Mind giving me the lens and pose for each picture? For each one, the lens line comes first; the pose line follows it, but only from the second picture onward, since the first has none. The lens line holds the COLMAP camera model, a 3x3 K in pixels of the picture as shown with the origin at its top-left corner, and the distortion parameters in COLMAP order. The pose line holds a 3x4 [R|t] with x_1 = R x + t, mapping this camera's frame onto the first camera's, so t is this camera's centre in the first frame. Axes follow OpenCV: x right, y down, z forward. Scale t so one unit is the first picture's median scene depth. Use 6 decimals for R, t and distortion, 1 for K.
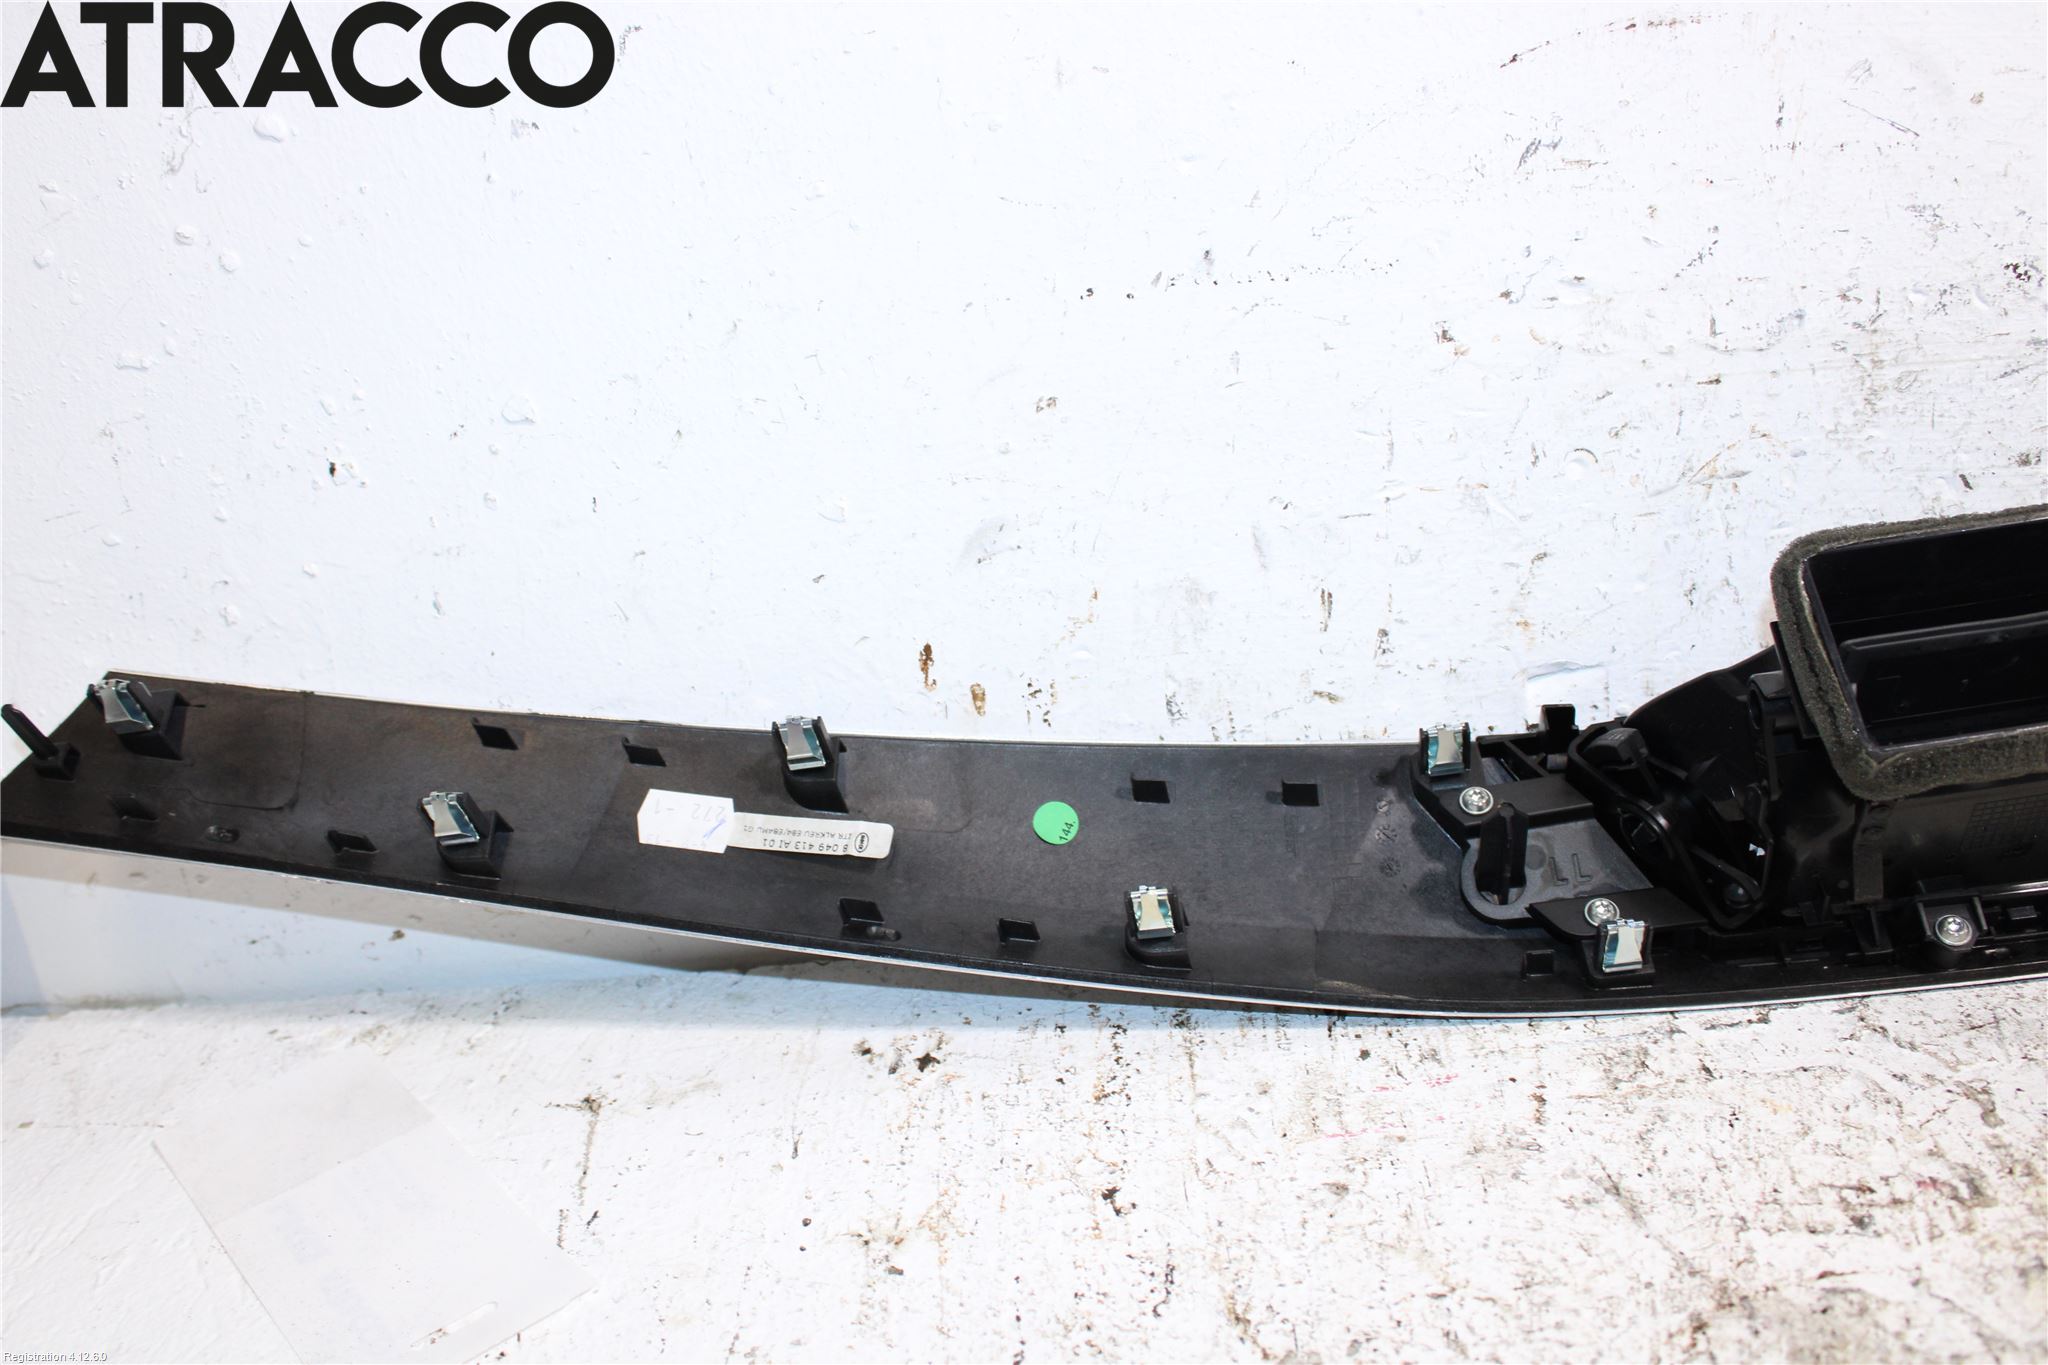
lens RADIAL K [[2081.5, 0, 1019.0], [0, 2081.5, 670.1], [0, 0, 1]] dist [-0.044818, 0.000000]
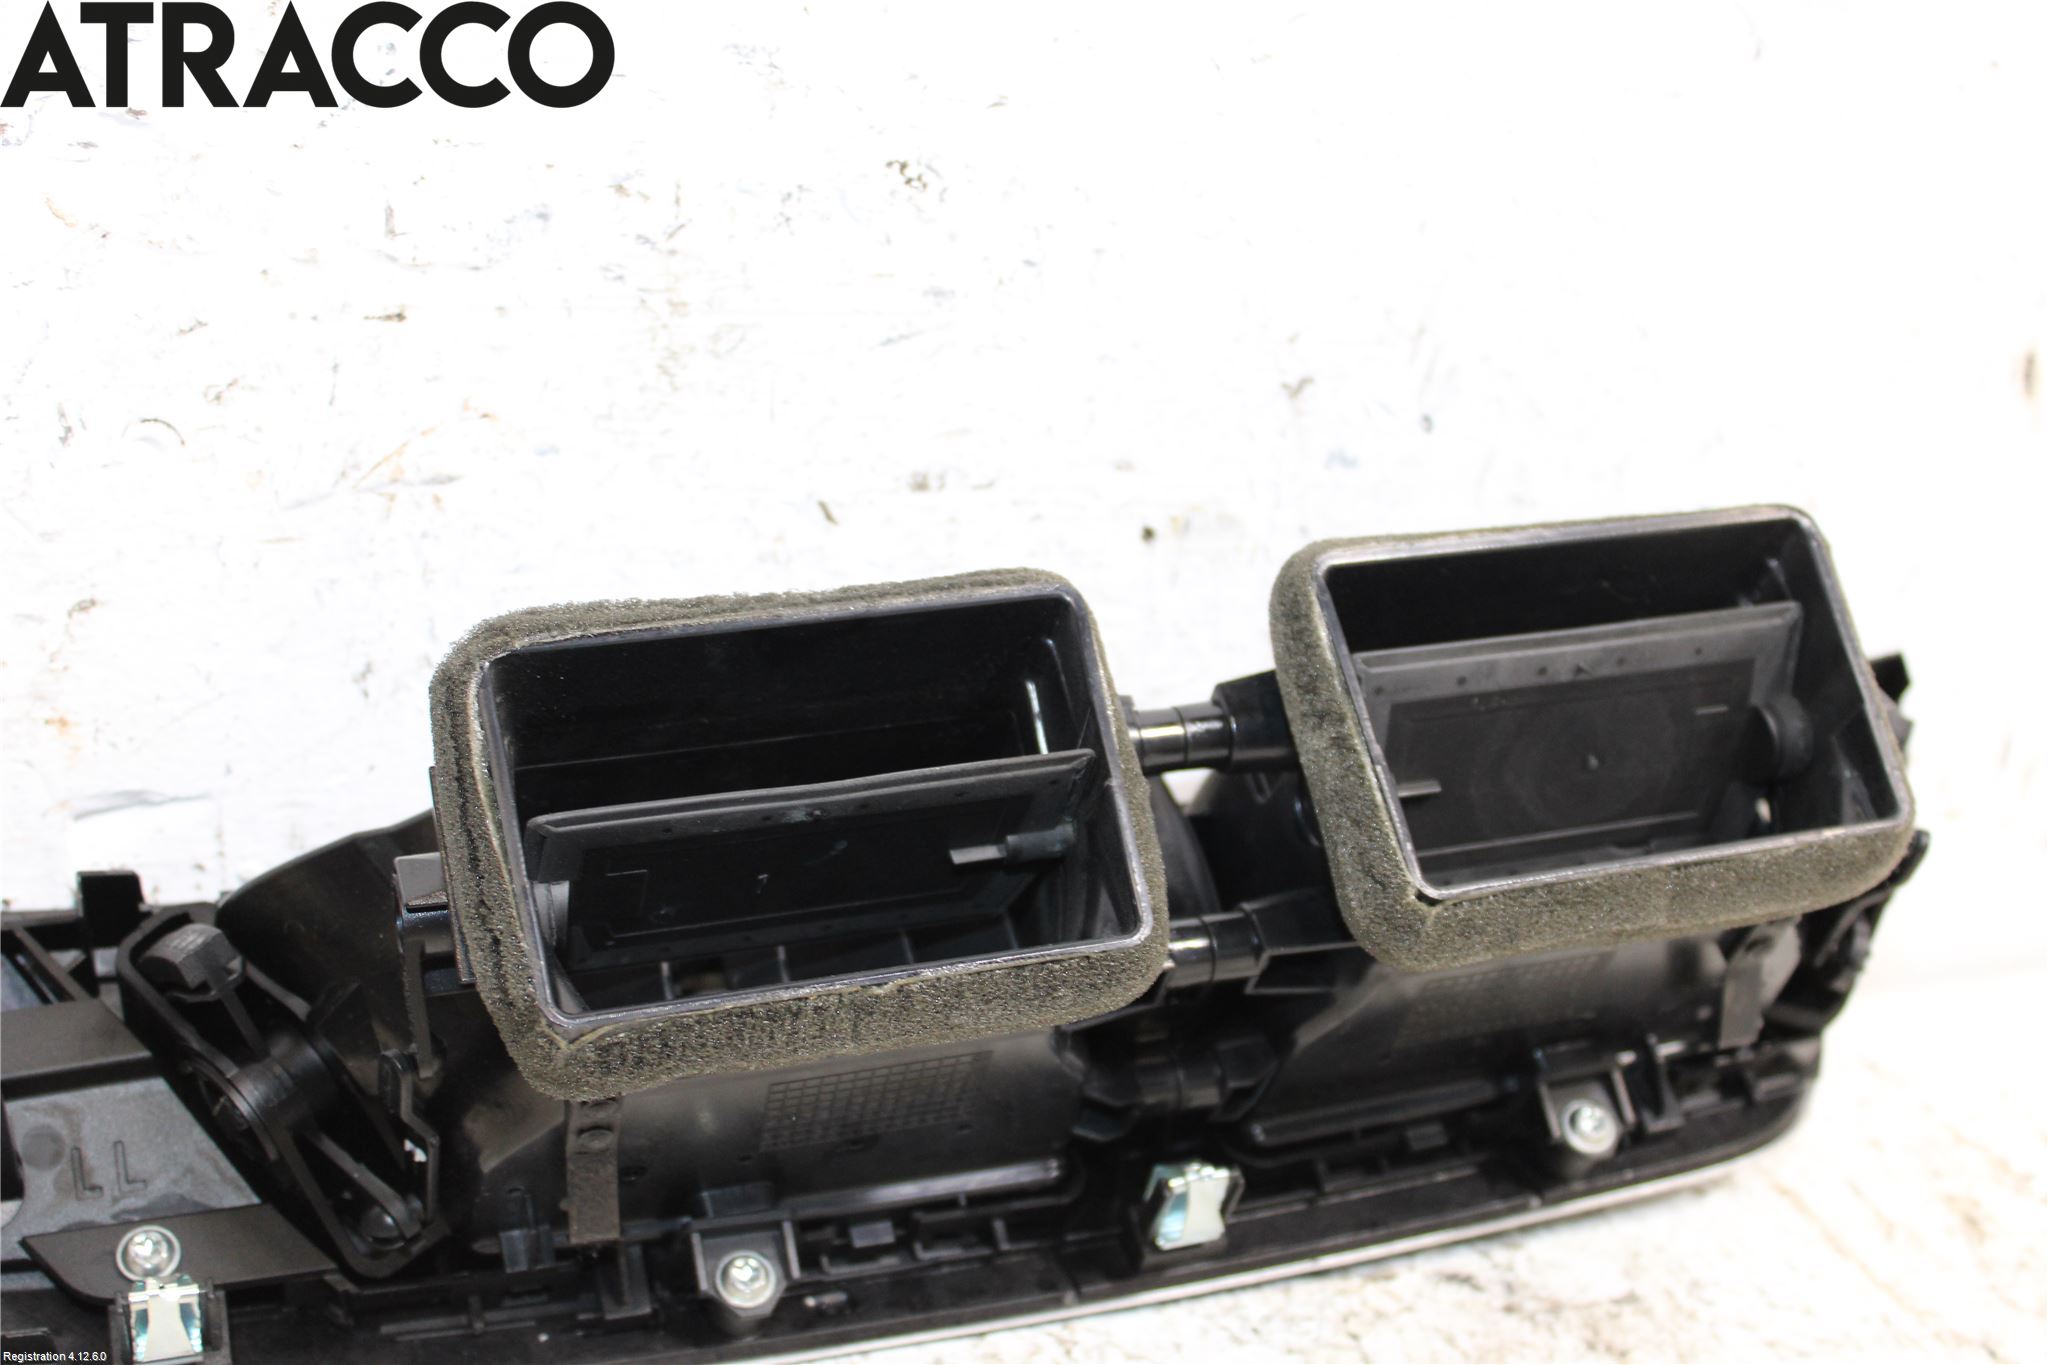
lens RADIAL K [[2887.6, 0, 1018.9], [0, 2887.6, 685.4], [0, 0, 1]] dist [-0.051089, 0.000000]
pose [[0.934871, 0.033517, 0.353401, 0.223472], [-0.052162, 0.997697, 0.043365, -0.083040], [-0.351133, -0.058974, 0.934466, 0.202766]]
